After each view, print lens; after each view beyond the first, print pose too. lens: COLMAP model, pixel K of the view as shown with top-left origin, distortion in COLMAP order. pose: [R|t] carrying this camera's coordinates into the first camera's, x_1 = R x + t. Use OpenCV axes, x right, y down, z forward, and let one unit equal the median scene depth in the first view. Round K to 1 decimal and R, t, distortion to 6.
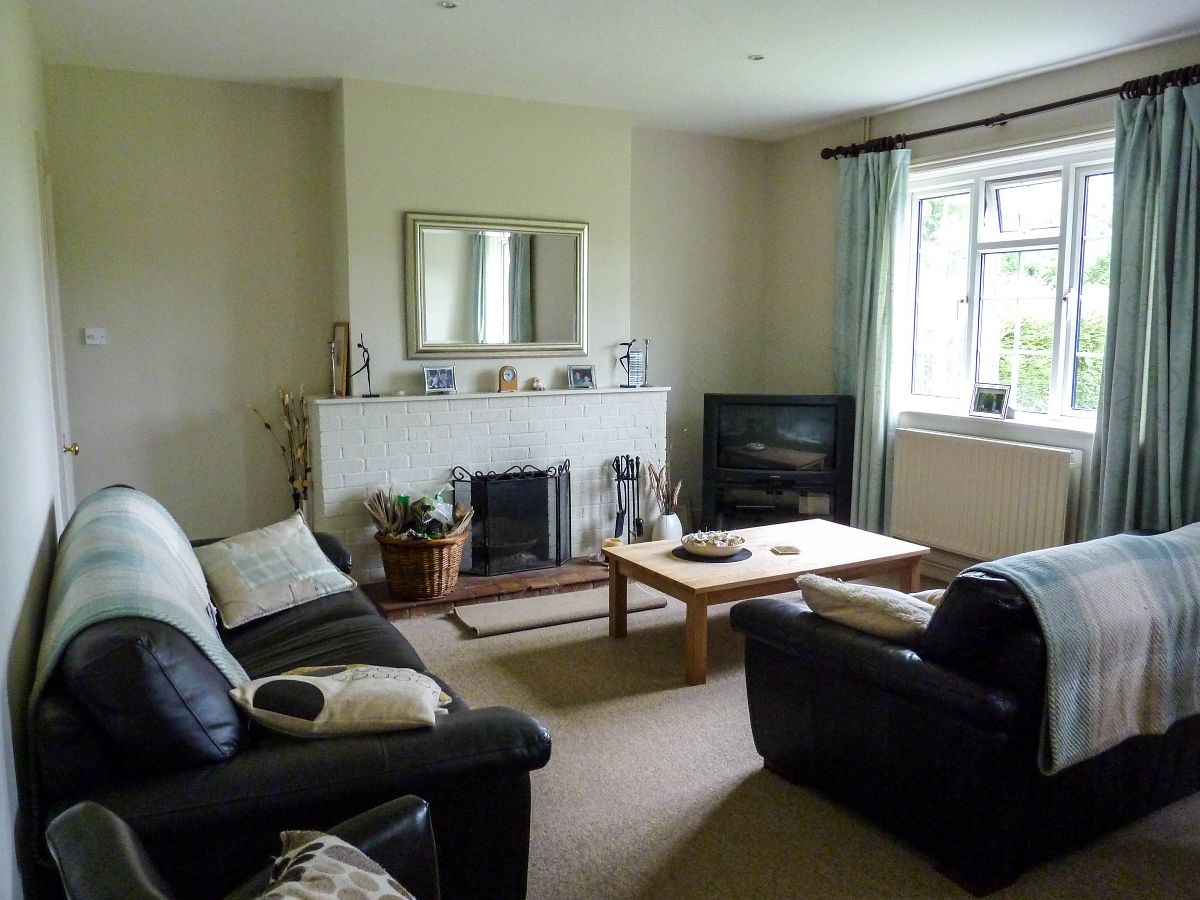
lens RADIAL K [[922.1, 0, 599.2], [0, 922.1, 445.8], [0, 0, 1]] dist [0.011644, -0.000392]
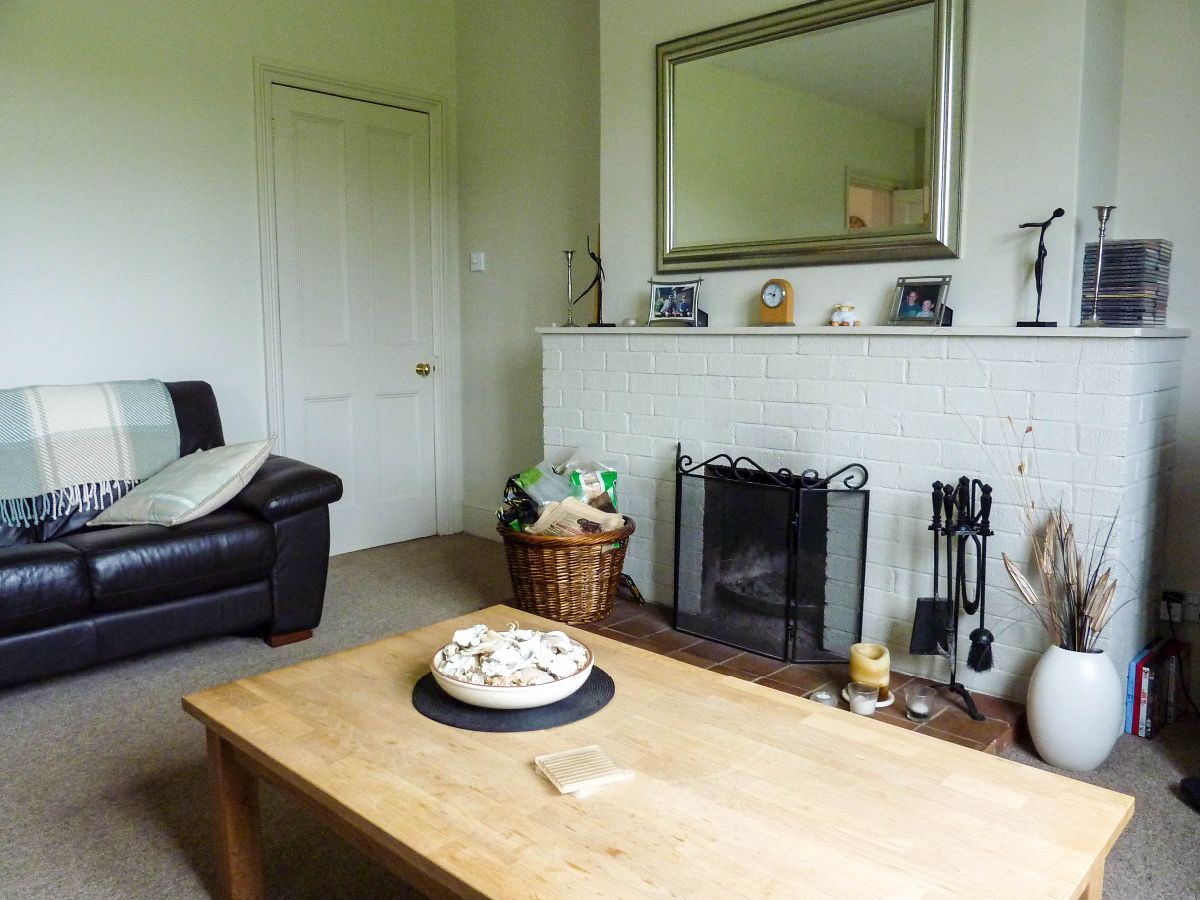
lens RADIAL K [[922.1, 0, 599.2], [0, 922.1, 448.5], [0, 0, 1]] dist [0.011644, -0.000392]
pose [[0.302595, 0.123066, -0.945141, 0.413072], [-0.129365, 0.987756, 0.087198, -0.020566], [0.944299, 0.095882, 0.314810, 0.736201]]
